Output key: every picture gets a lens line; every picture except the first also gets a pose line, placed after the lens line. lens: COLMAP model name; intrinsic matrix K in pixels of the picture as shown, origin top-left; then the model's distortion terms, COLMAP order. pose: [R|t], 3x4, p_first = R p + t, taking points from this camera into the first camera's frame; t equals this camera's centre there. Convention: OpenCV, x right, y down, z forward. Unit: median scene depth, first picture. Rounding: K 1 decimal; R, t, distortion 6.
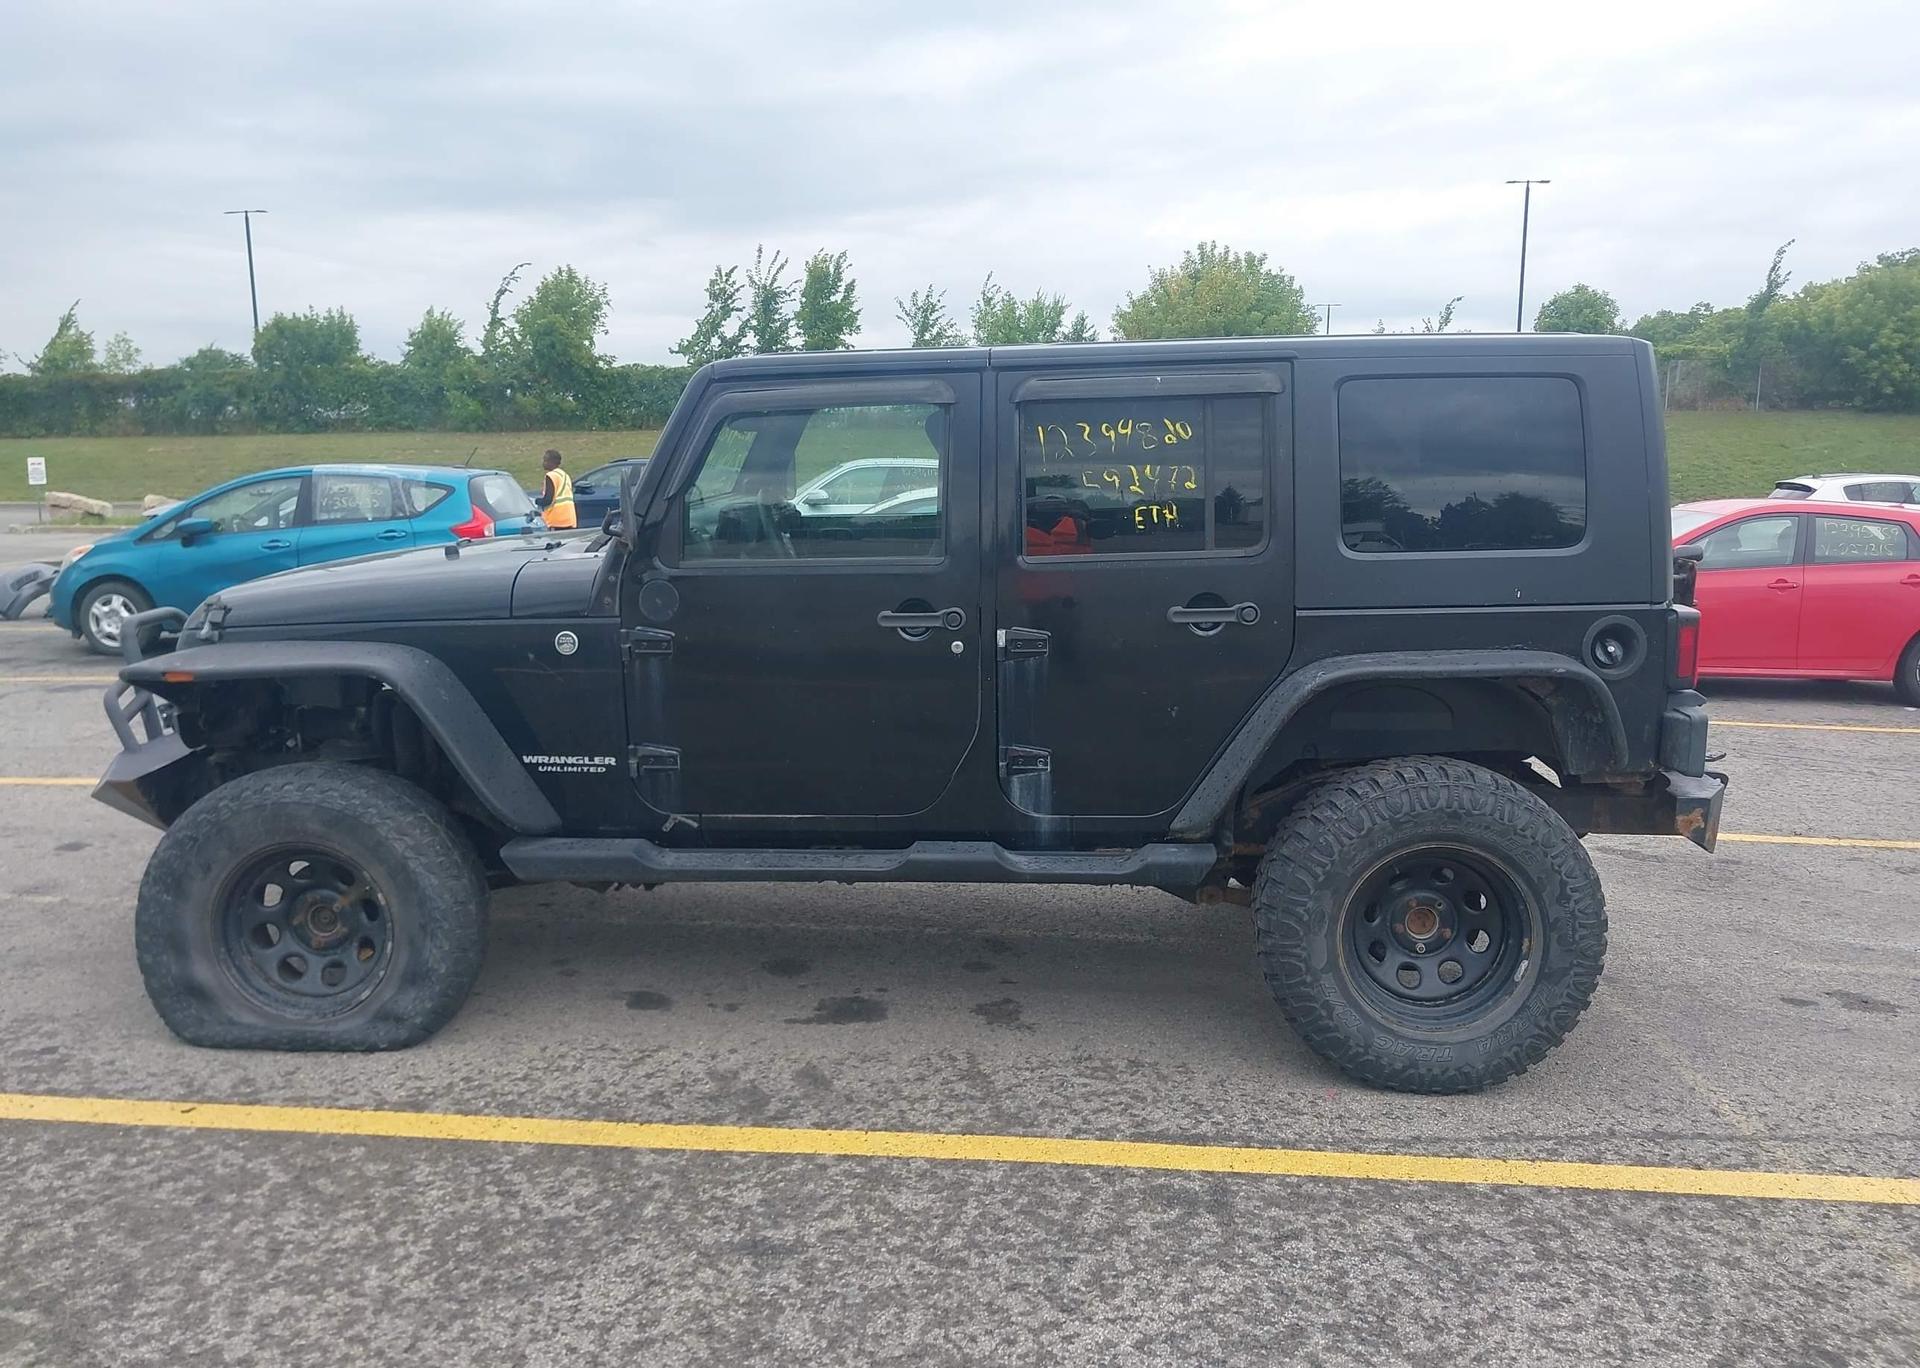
lens RADIAL K [[1505.0, 0, 982.1], [0, 1505.0, 674.7], [0, 0, 1]] dist [0.029145, -0.039526]
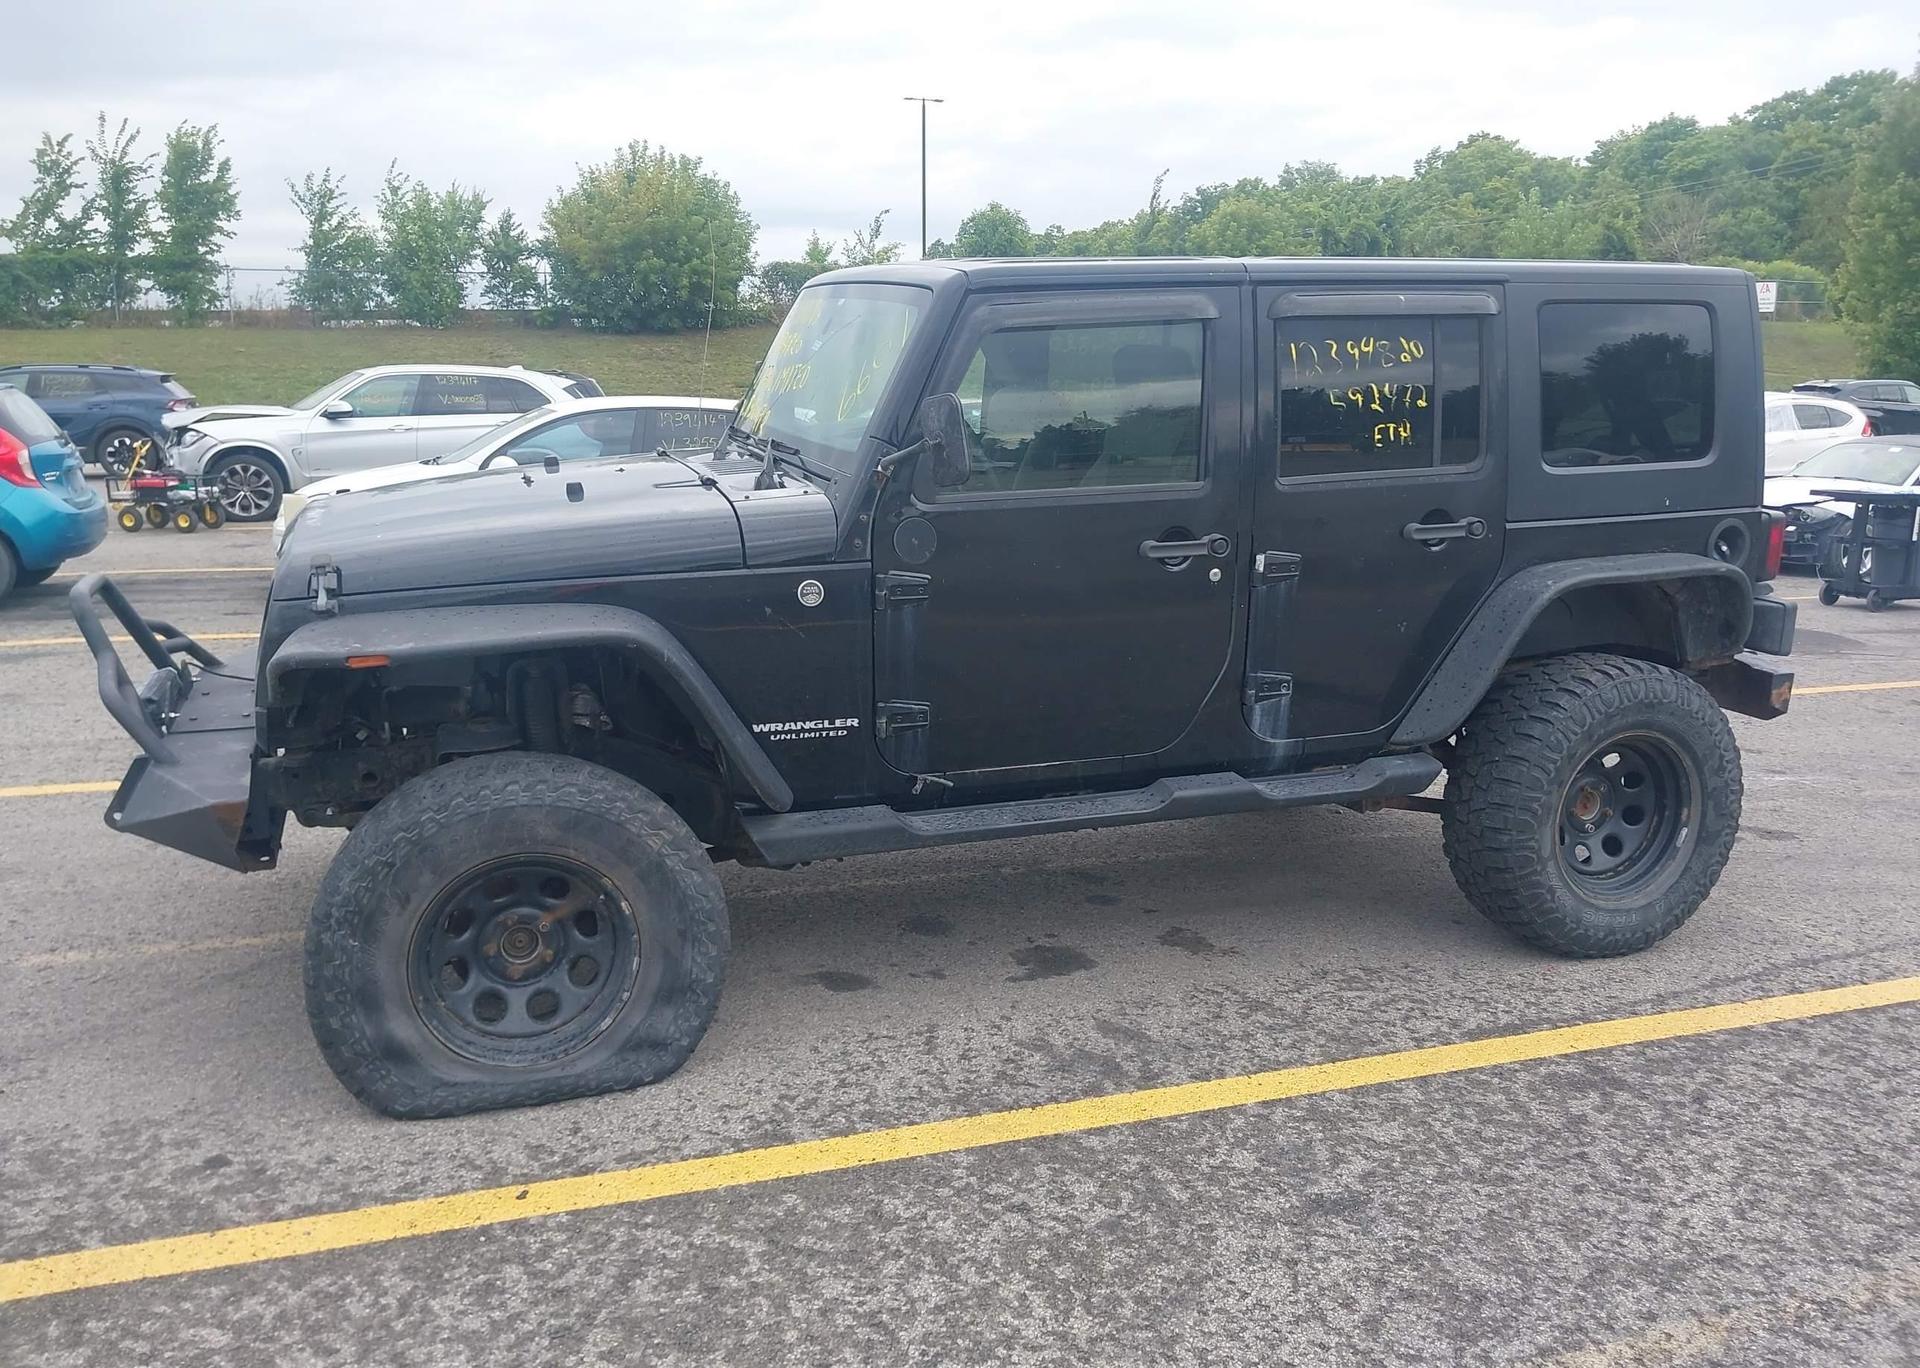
lens RADIAL K [[1505.0, 0, 982.5], [0, 1505.0, 685.8], [0, 0, 1]] dist [0.029145, -0.039526]
pose [[0.922243, -0.076317, 0.379004, -0.535725], [0.051280, 0.995808, 0.075737, -0.028671], [-0.383195, -0.050413, 0.922290, 0.161585]]
